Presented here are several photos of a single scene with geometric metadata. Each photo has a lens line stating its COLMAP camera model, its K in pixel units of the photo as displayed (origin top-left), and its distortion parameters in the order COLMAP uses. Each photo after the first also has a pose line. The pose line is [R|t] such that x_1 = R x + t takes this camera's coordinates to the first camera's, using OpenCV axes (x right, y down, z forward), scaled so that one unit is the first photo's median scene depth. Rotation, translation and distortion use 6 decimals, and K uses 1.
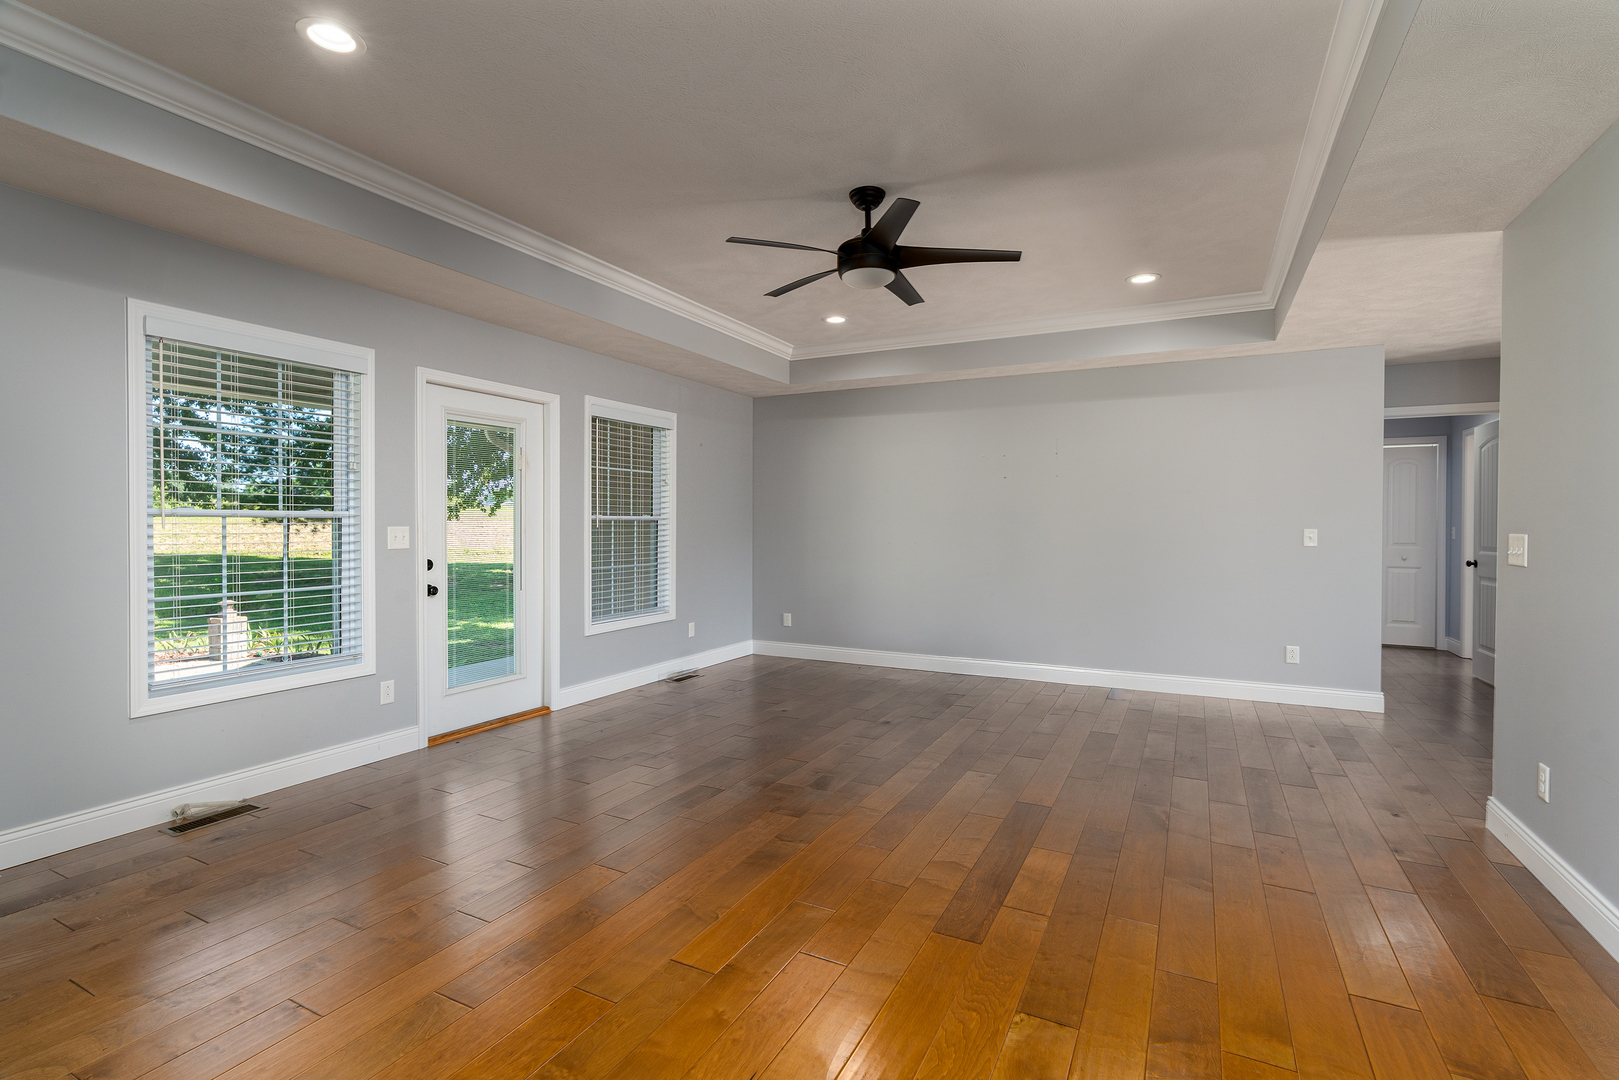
lens RADIAL K [[742.3, 0, 810.9], [0, 742.3, 534.6], [0, 0, 1]] dist [-0.002686, -0.000059]
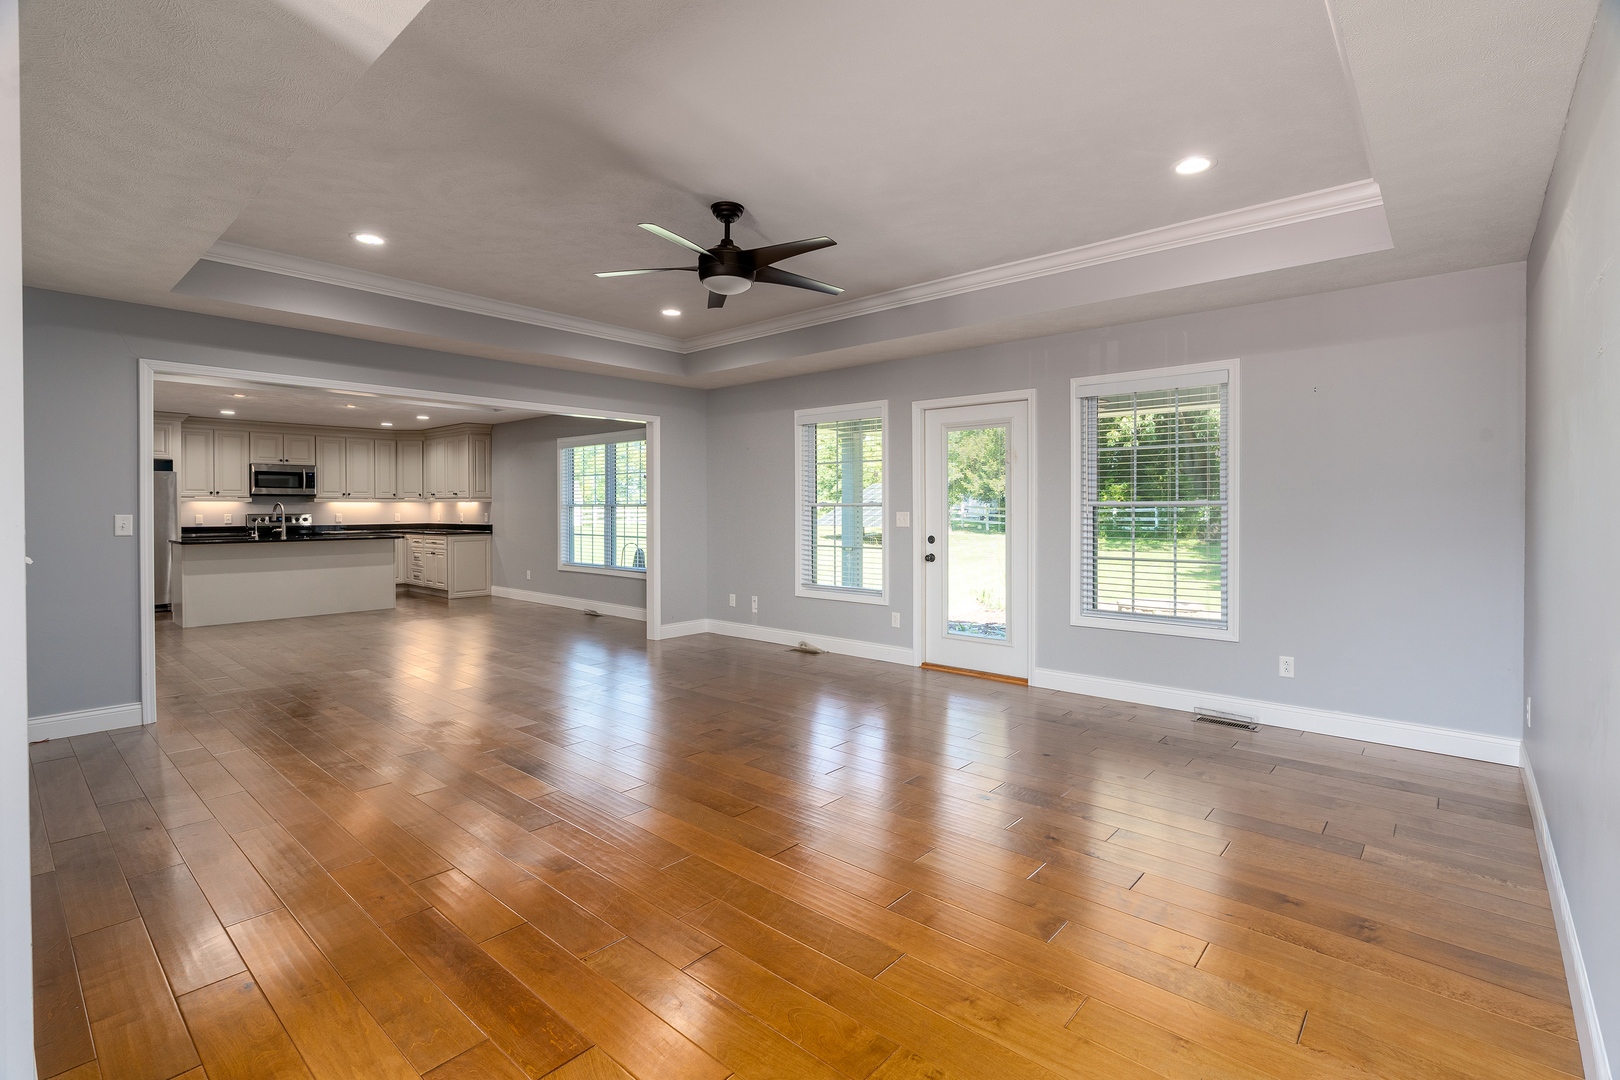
lens RADIAL K [[742.8, 0, 807.9], [0, 742.8, 526.6], [0, 0, 1]] dist [-0.002686, -0.000059]
pose [[-0.234590, 0.013901, -0.971995, 0.902546], [-0.019466, 0.999630, 0.018995, -0.006110], [0.971900, 0.023377, -0.234232, 1.103242]]
